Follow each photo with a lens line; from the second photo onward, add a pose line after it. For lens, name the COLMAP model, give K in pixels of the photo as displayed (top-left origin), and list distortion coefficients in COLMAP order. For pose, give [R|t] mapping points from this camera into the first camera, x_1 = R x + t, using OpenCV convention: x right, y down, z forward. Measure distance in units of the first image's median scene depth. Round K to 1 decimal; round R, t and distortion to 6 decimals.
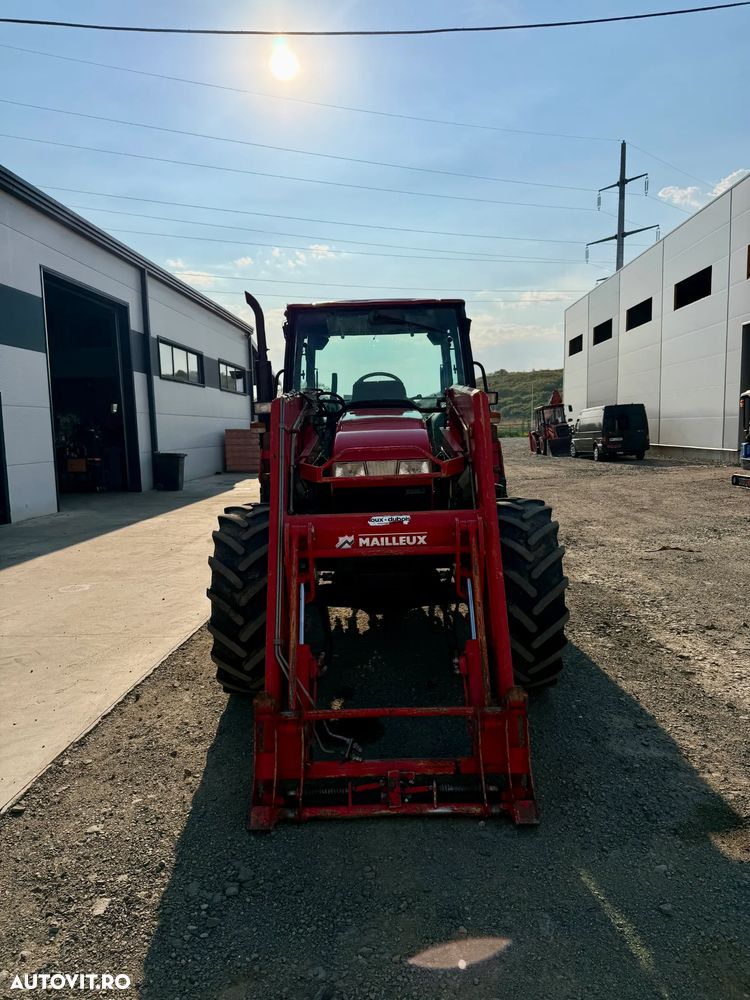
lens RADIAL K [[700.7, 0, 375.8], [0, 700.7, 506.9], [0, 0, 1]] dist [0.050661, -0.058165]
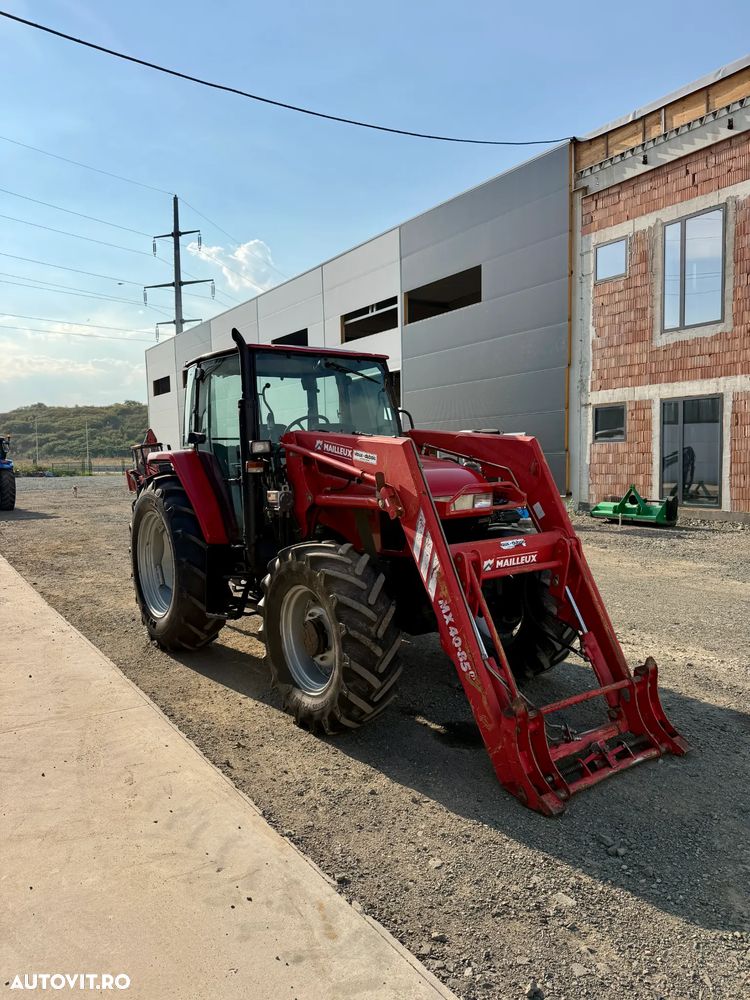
lens RADIAL K [[700.7, 0, 374.9], [0, 700.7, 504.2], [0, 0, 1]] dist [0.050661, -0.058165]
pose [[0.811391, -0.035179, 0.583444, -0.579378], [0.069161, 0.996953, -0.036070, -0.014300], [-0.580398, 0.069619, 0.811352, 0.107912]]
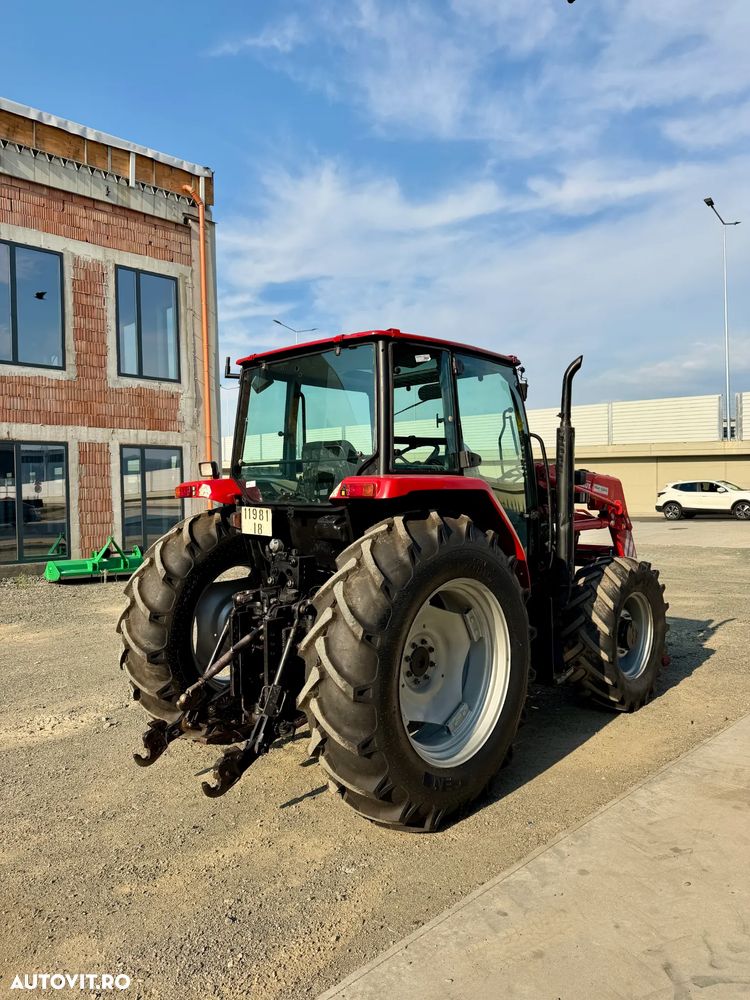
lens RADIAL K [[700.7, 0, 372.0], [0, 700.7, 507.6], [0, 0, 1]] dist [0.050661, -0.058165]
pose [[-0.731662, 0.020588, 0.681356, -0.597290], [0.107967, 0.990427, 0.086011, -0.208327], [-0.673063, 0.136495, -0.726881, 1.836422]]
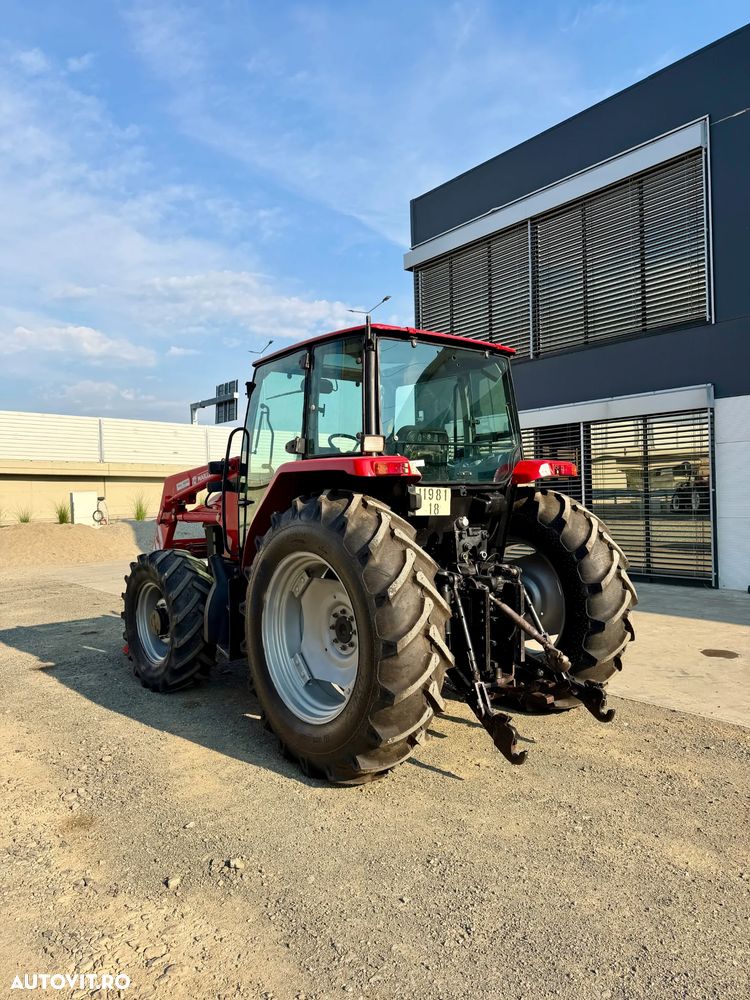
lens RADIAL K [[700.7, 0, 374.6], [0, 700.7, 495.5], [0, 0, 1]] dist [0.050661, -0.058165]
pose [[-0.754448, 0.050102, -0.654445, 0.646877], [-0.026103, 0.994003, 0.106189, -0.226447], [0.655840, 0.097197, -0.748616, 1.887482]]
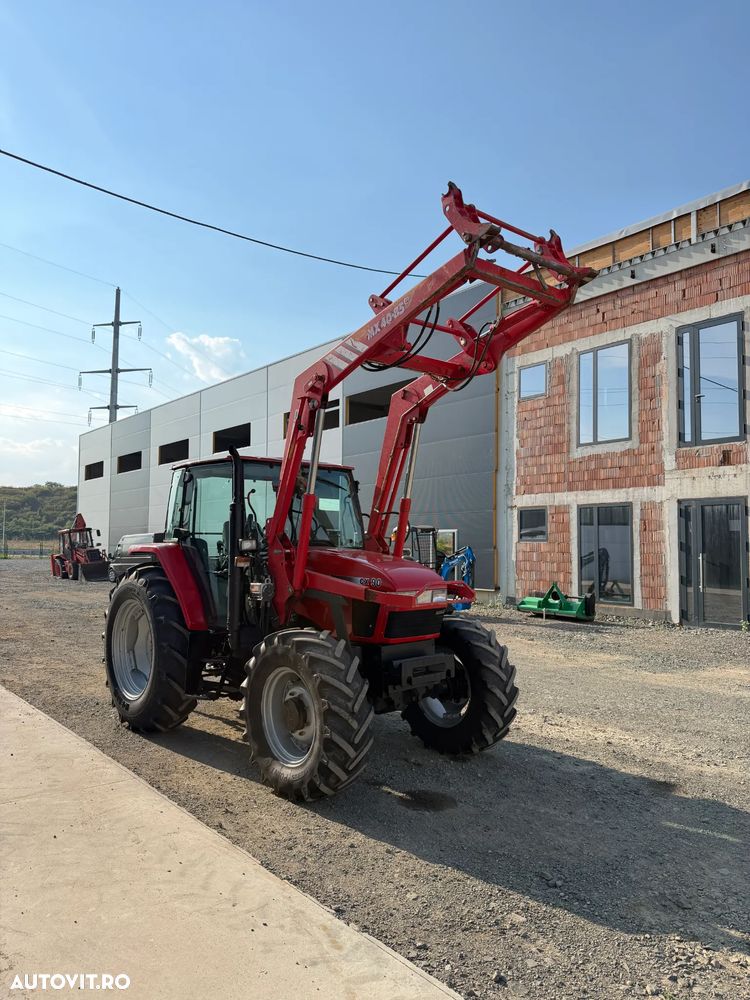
lens RADIAL K [[700.7, 0, 376.7], [0, 700.7, 504.7], [0, 0, 1]] dist [0.050661, -0.058165]
pose [[0.745309, 0.065747, 0.663469, -0.729347], [0.052606, 0.986224, -0.156826, -0.015847], [-0.664640, 0.151786, 0.731583, 0.018017]]
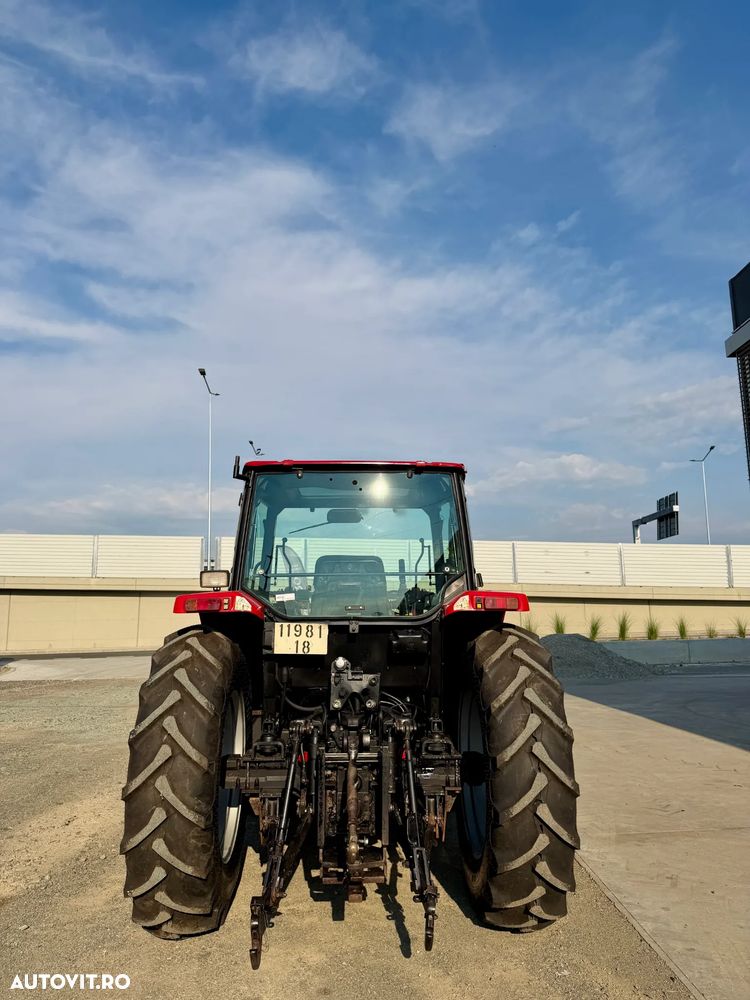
lens RADIAL K [[700.7, 0, 373.6], [0, 700.7, 497.4], [0, 0, 1]] dist [0.050661, -0.058165]
pose [[-0.998182, 0.029353, -0.052635, 0.024937], [0.032538, 0.997625, -0.060714, -0.239025], [0.050728, -0.062316, -0.996766, 2.095383]]
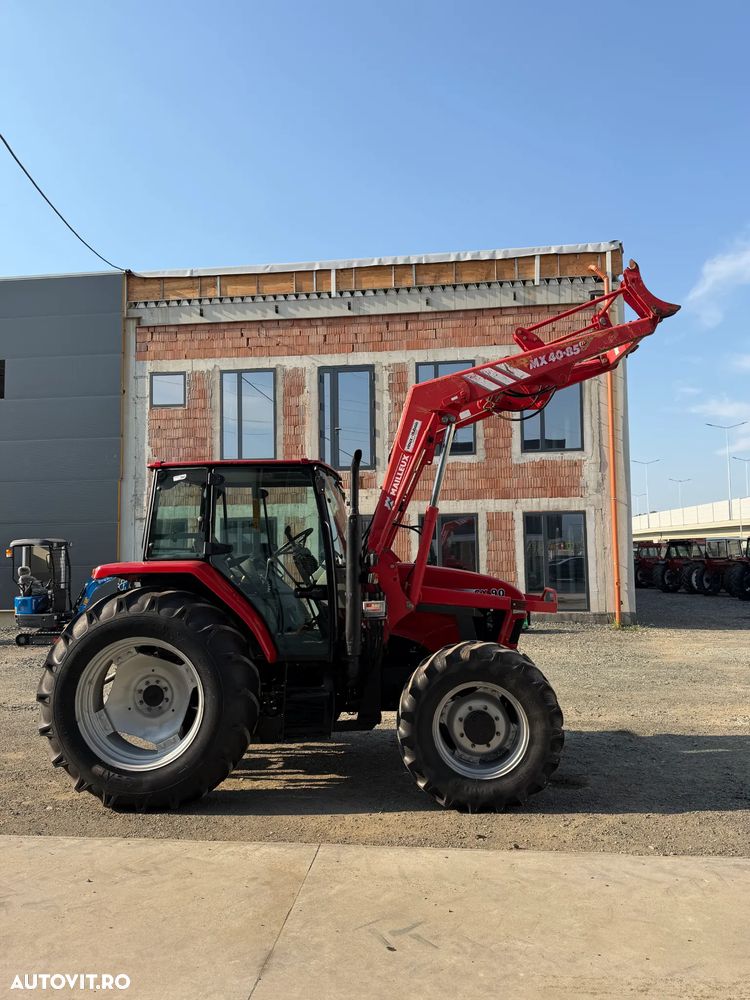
lens RADIAL K [[700.7, 0, 375.9], [0, 700.7, 510.5], [0, 0, 1]] dist [0.050661, -0.058165]
pose [[0.063050, 0.087550, 0.994163, -1.155018], [0.123124, 0.987853, -0.094803, -0.111740], [-0.990386, 0.128383, 0.051505, 0.896698]]
